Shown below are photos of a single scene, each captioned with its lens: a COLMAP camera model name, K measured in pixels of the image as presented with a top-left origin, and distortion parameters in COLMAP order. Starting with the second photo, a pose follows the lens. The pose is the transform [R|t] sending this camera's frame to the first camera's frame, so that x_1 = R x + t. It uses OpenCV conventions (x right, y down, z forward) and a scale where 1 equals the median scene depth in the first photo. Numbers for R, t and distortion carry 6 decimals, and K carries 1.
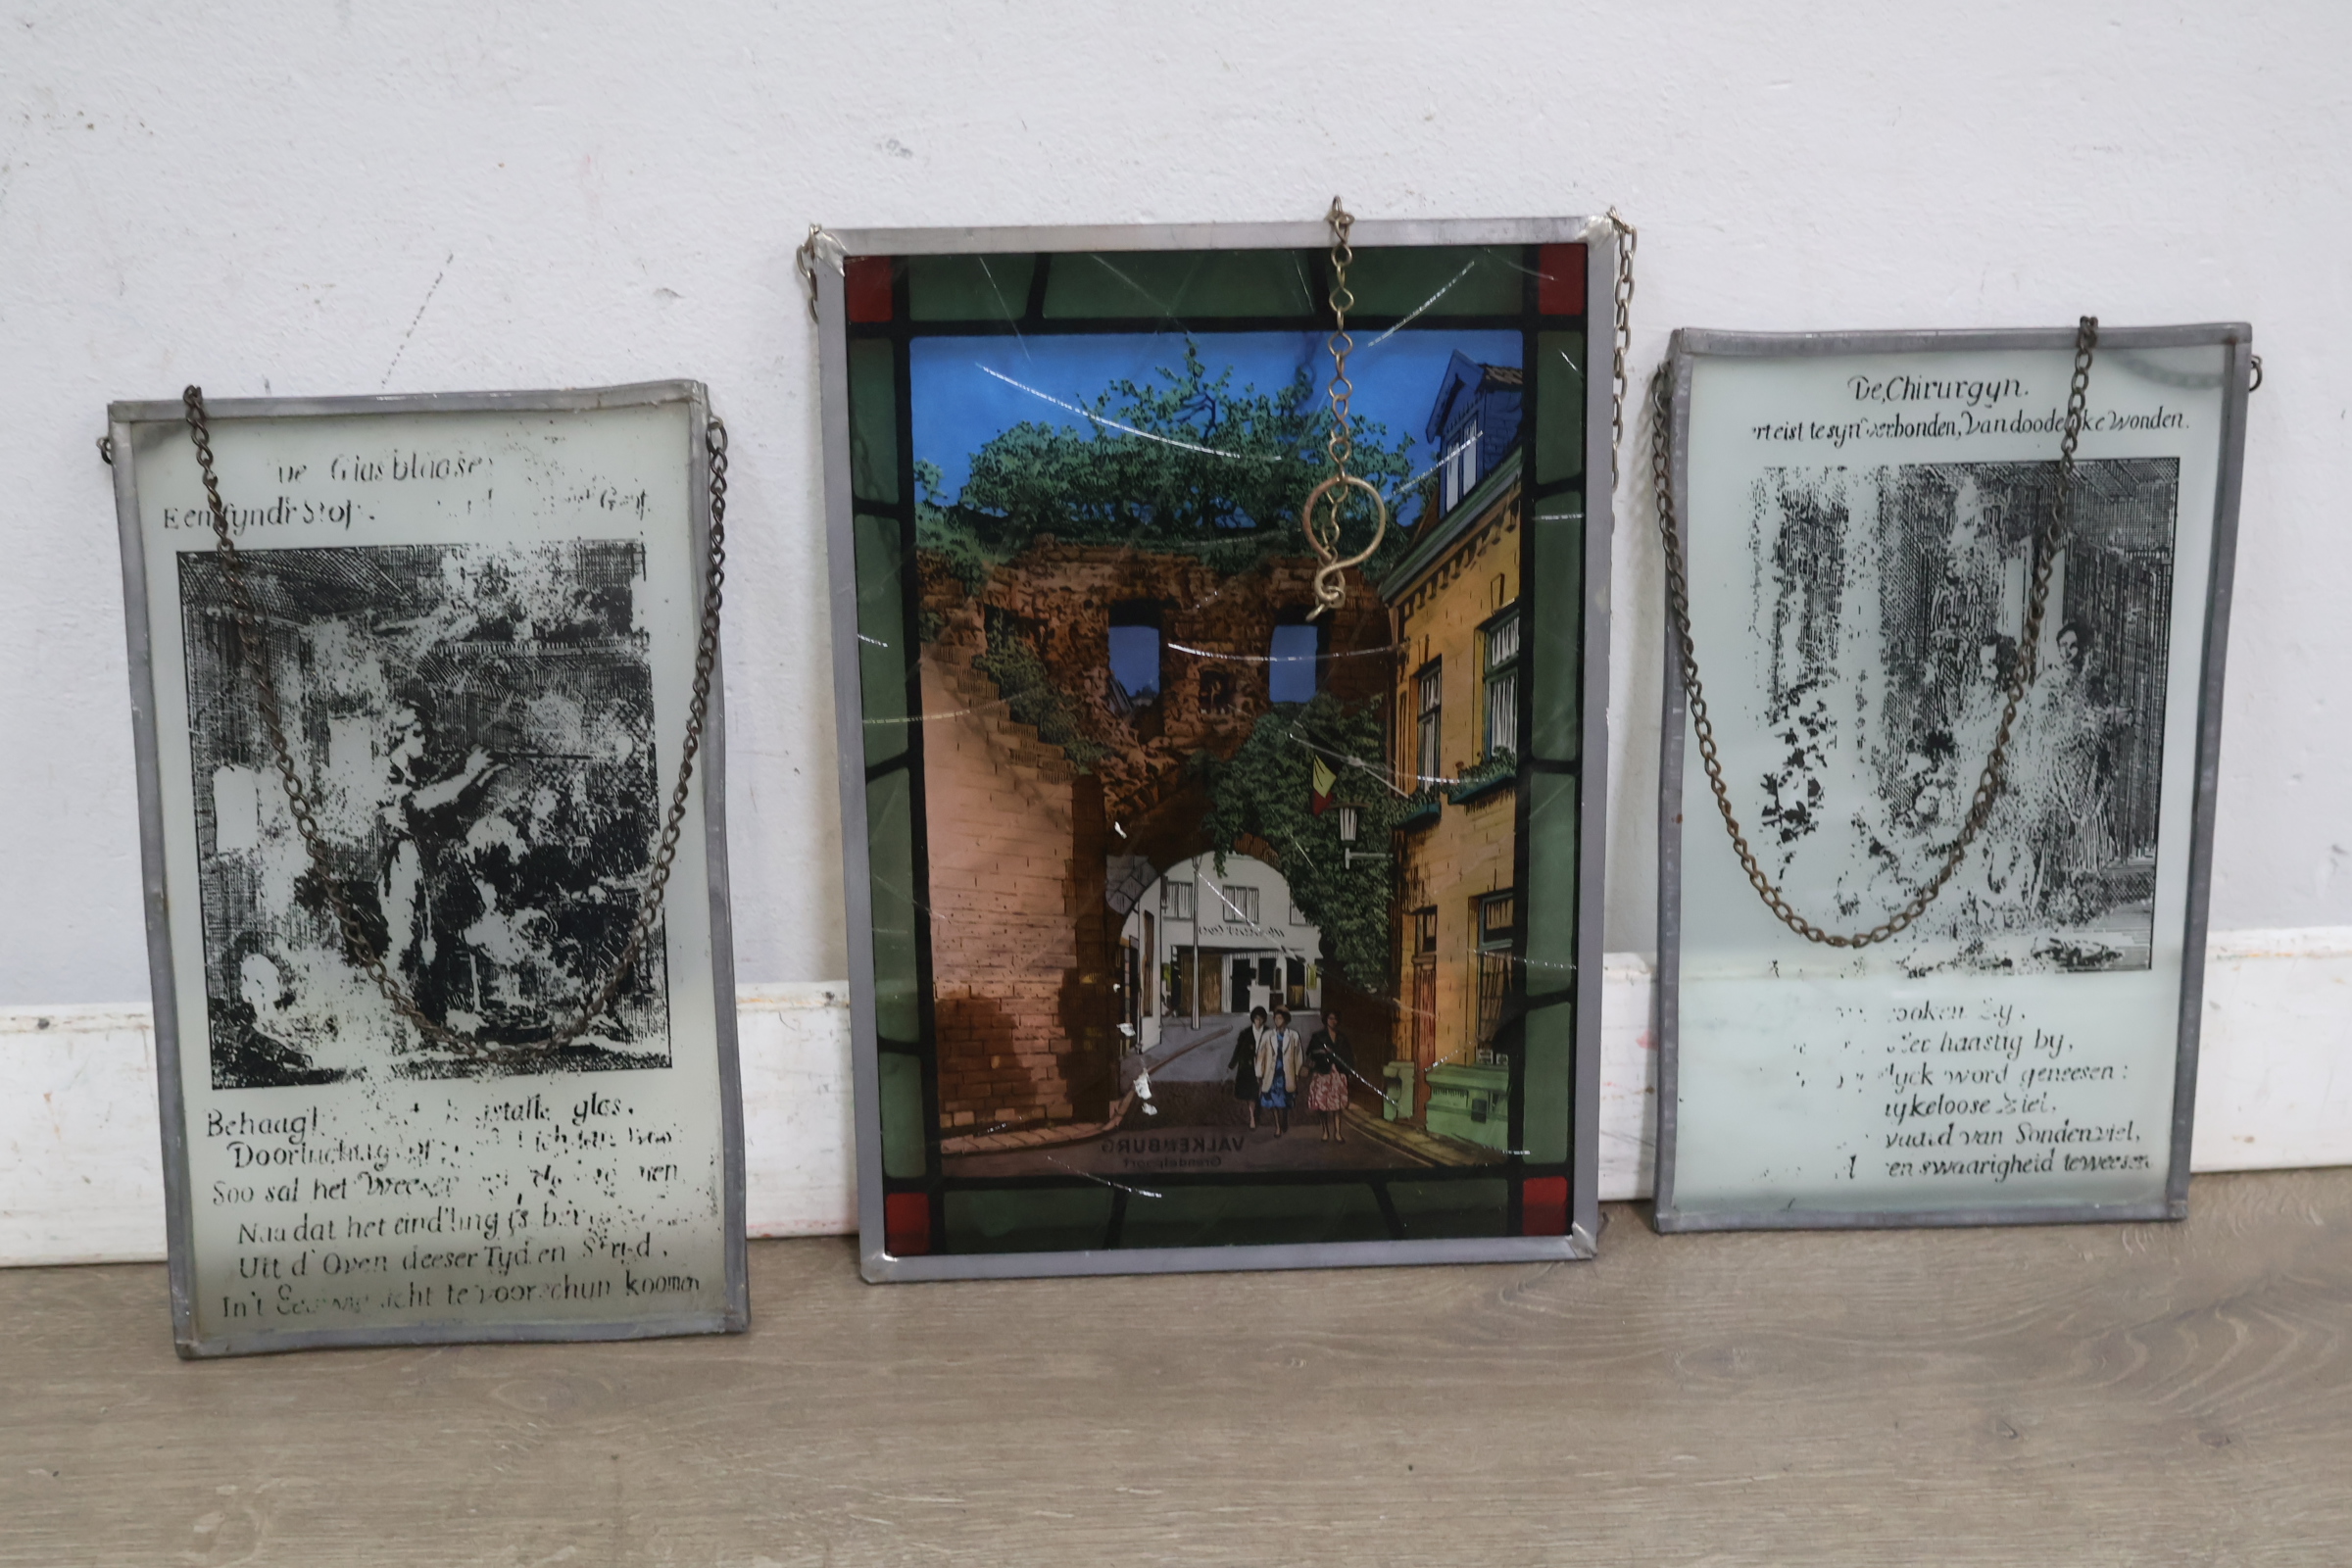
lens RADIAL K [[2741.2, 0, 1165.9], [0, 2741.2, 778.2], [0, 0, 1]] dist [0.001471, 0.000000]
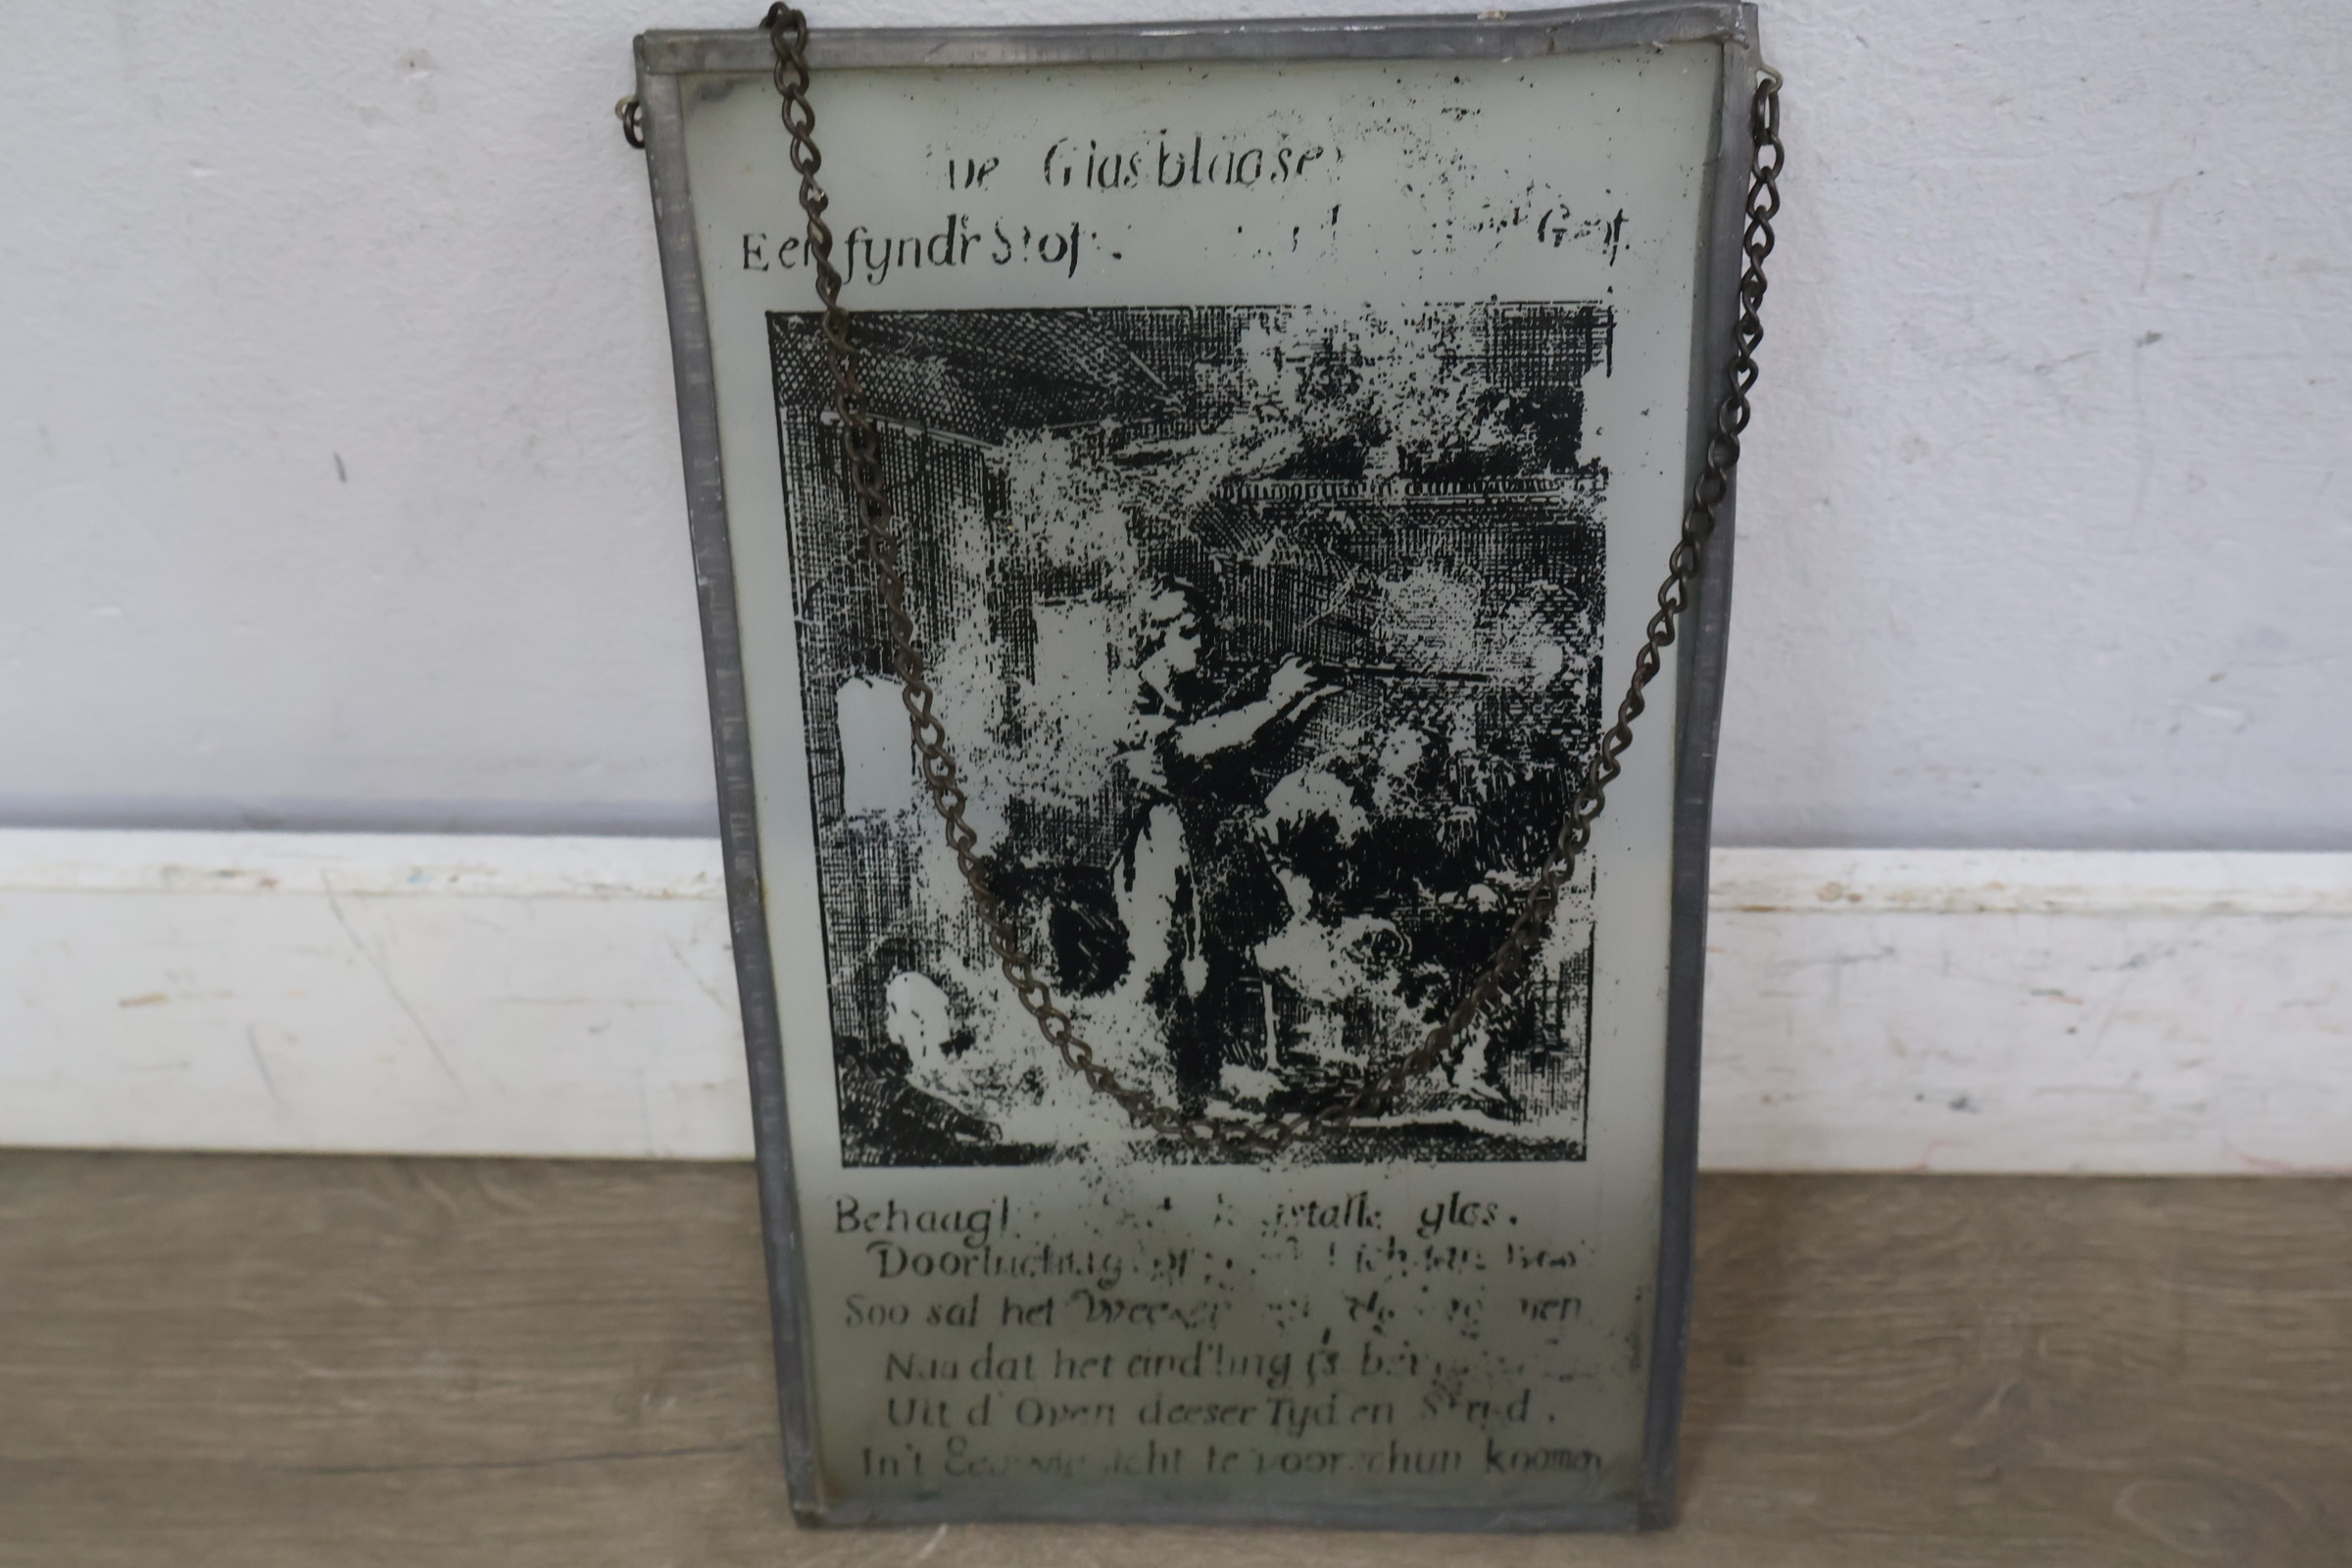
lens RADIAL K [[2741.2, 0, 1167.9], [0, 2741.2, 772.2], [0, 0, 1]] dist [0.001471, 0.000000]
pose [[0.995912, 0.039682, -0.081149, -0.226564], [-0.012170, 0.949093, 0.314762, -0.165069], [0.089508, -0.312488, 0.945695, 0.447042]]
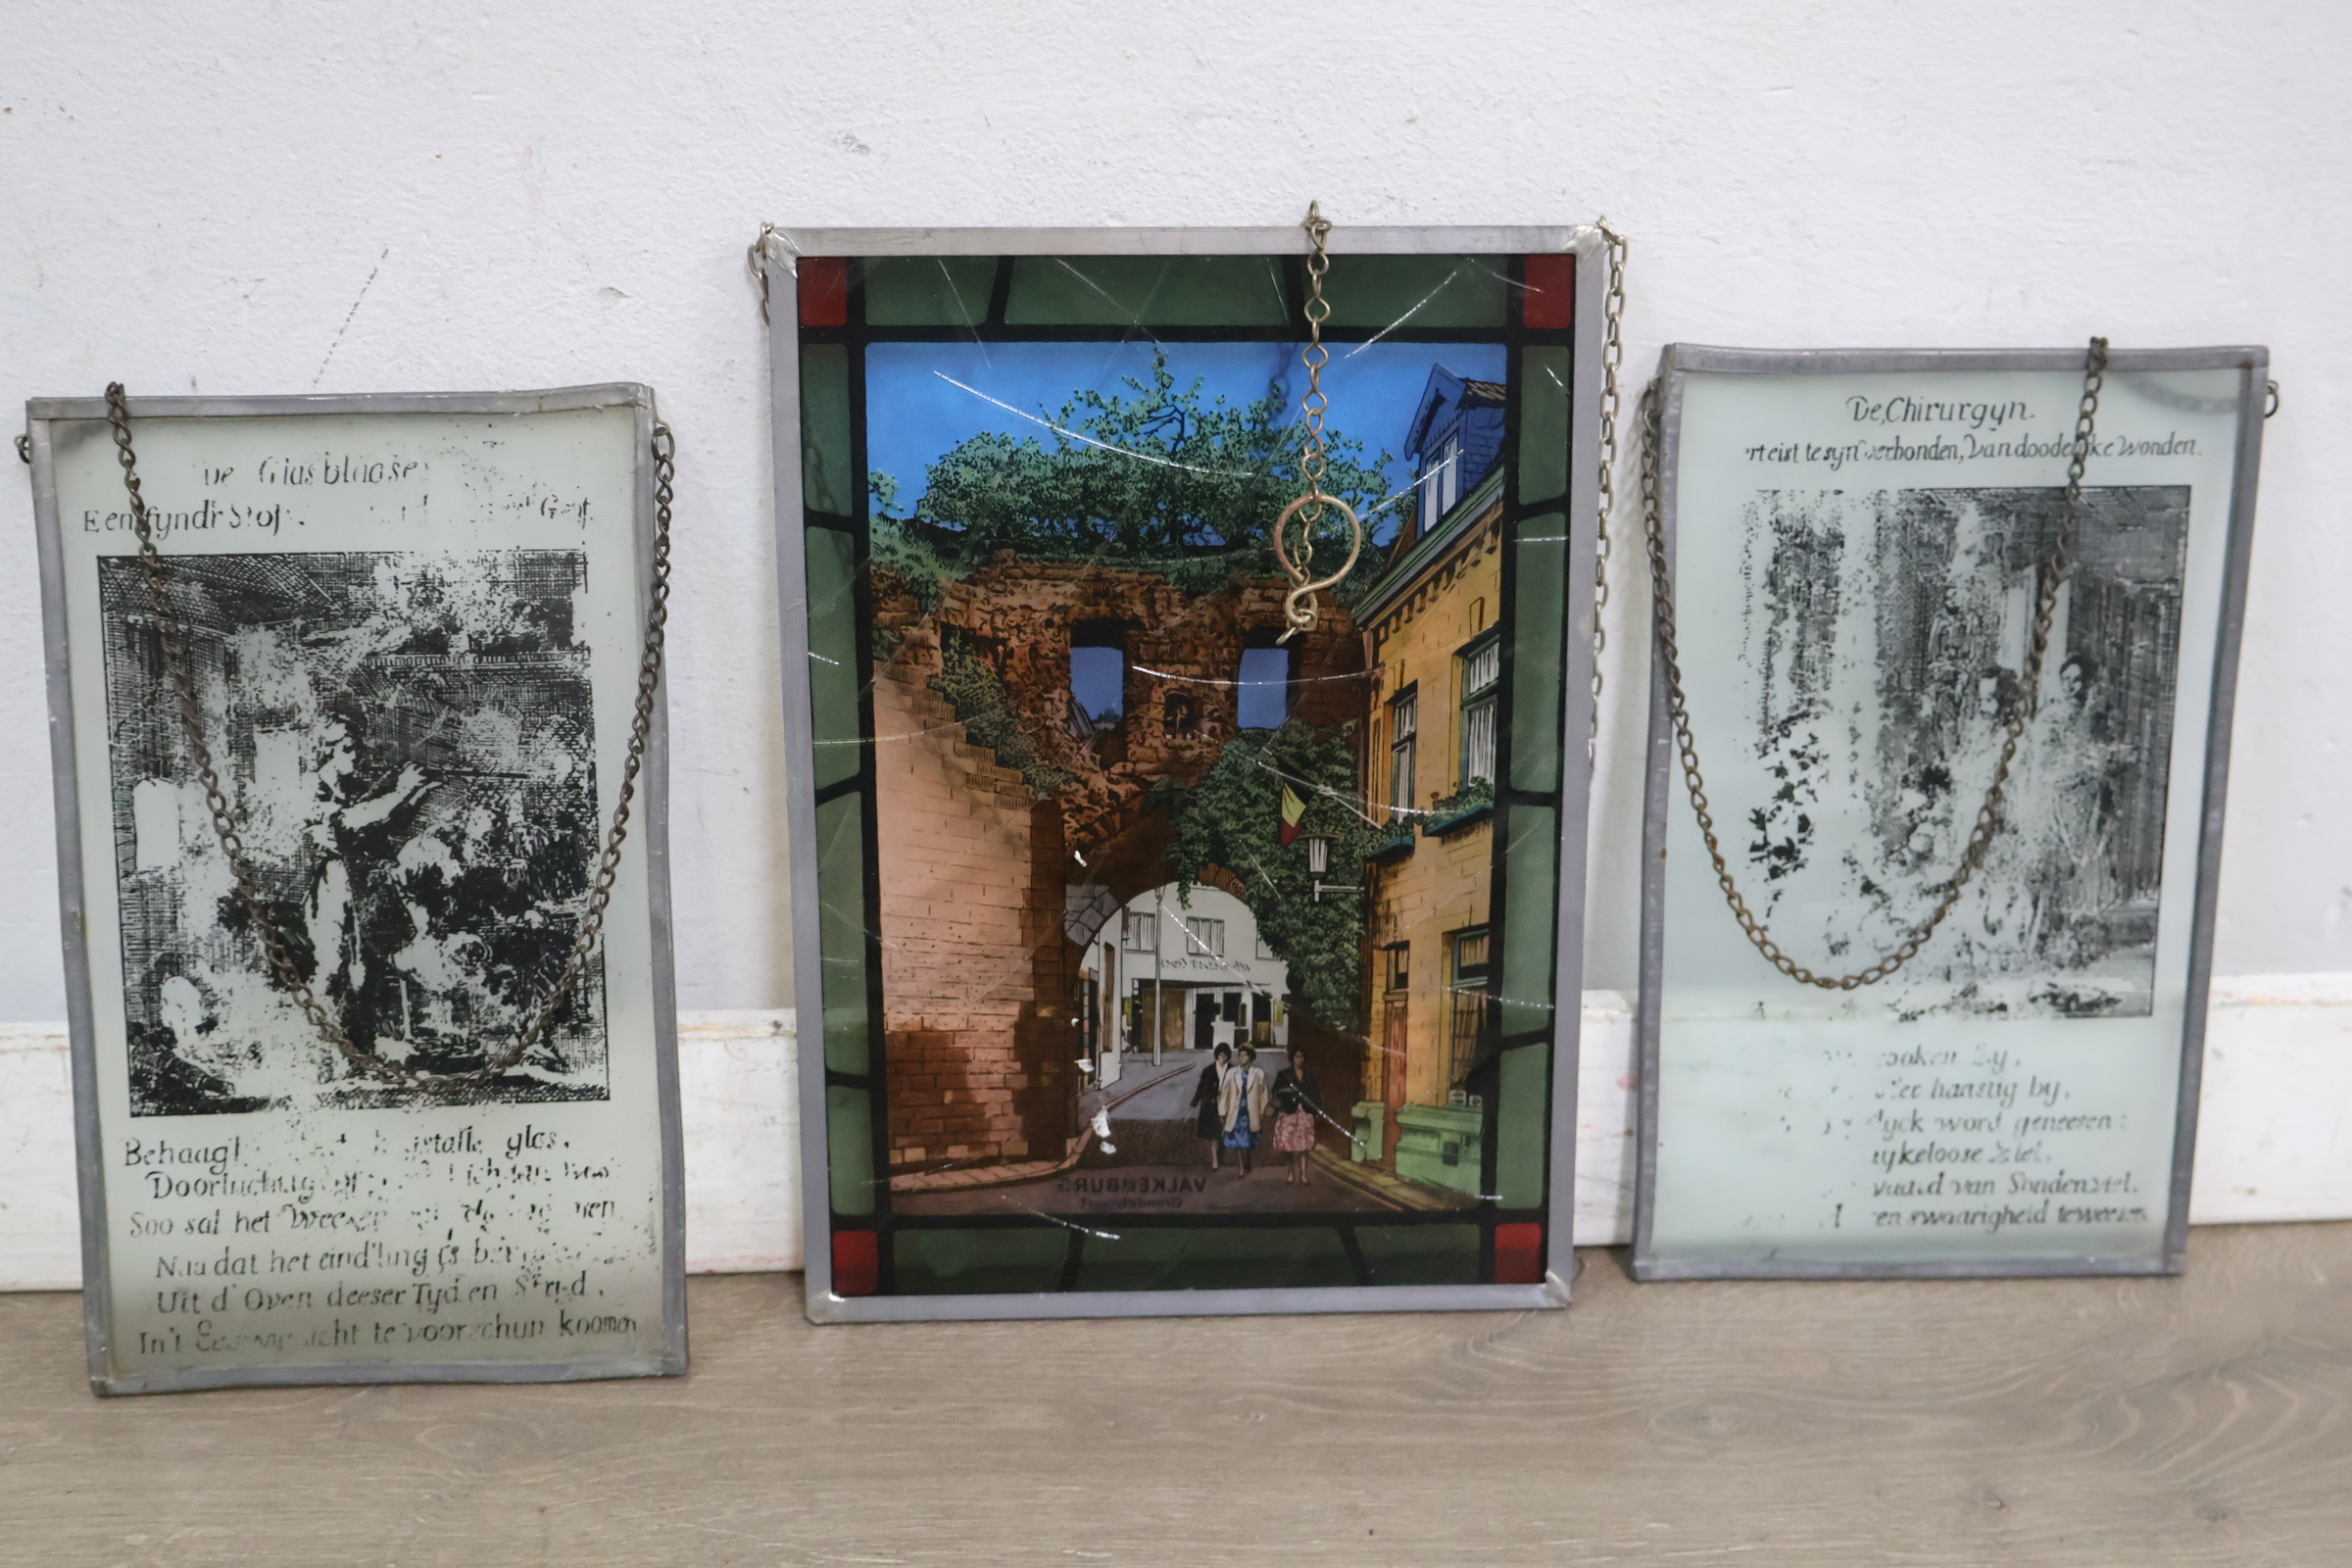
lens RADIAL K [[2741.2, 0, 1169.0], [0, 2741.2, 783.6], [0, 0, 1]] dist [0.001471, 0.000000]
pose [[0.999906, 0.013700, 0.000559, 0.013510], [-0.013705, 0.999849, 0.010639, -0.018123], [-0.000413, -0.010646, 0.999943, 0.041119]]
